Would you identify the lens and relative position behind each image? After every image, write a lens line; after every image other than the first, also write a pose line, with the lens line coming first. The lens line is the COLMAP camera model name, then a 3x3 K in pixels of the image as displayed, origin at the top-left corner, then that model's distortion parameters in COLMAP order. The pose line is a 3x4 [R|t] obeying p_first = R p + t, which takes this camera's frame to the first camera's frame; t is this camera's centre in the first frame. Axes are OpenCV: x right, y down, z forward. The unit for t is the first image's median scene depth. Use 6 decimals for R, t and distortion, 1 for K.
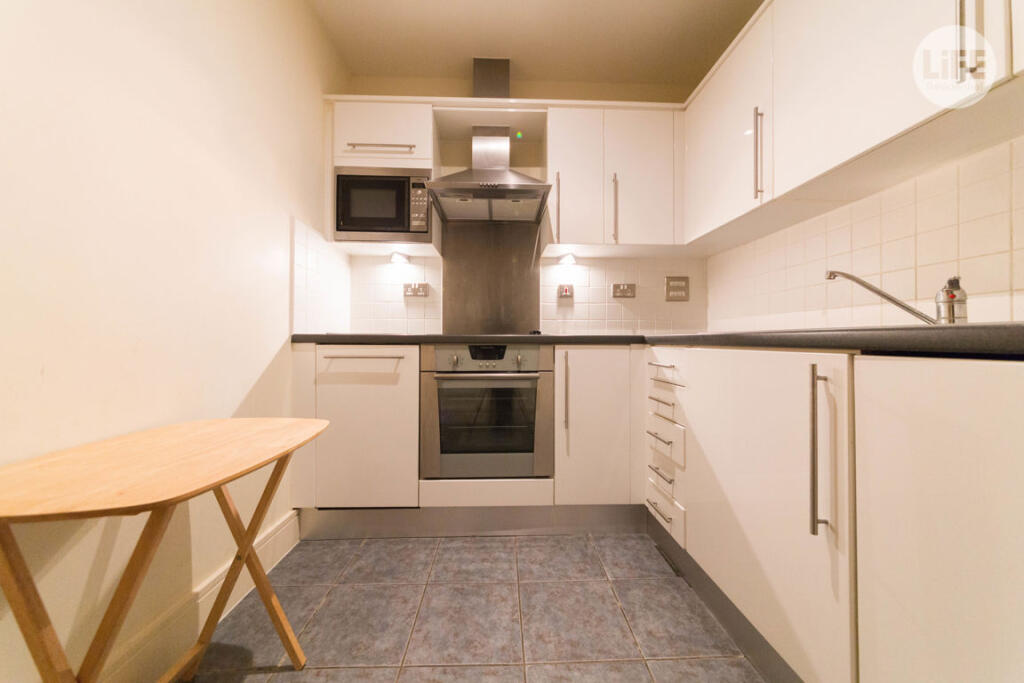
lens RADIAL K [[362.8, 0, 511.4], [0, 362.8, 340.2], [0, 0, 1]] dist [-0.001875, 0.000559]
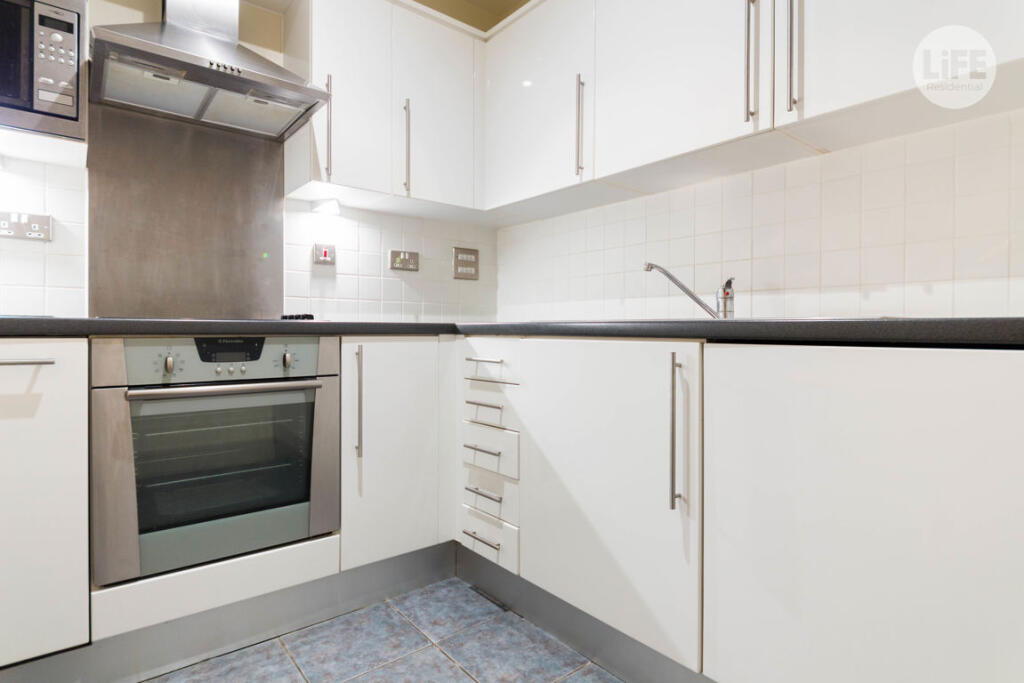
lens RADIAL K [[544.7, 0, 511.8], [0, 544.7, 338.5], [0, 0, 1]] dist [0.003324, -0.003691]
pose [[0.796372, -0.007391, 0.604761, -0.249478], [-0.003761, 0.999845, 0.017172, -0.000804], [-0.604795, -0.015950, 0.796222, -0.000927]]
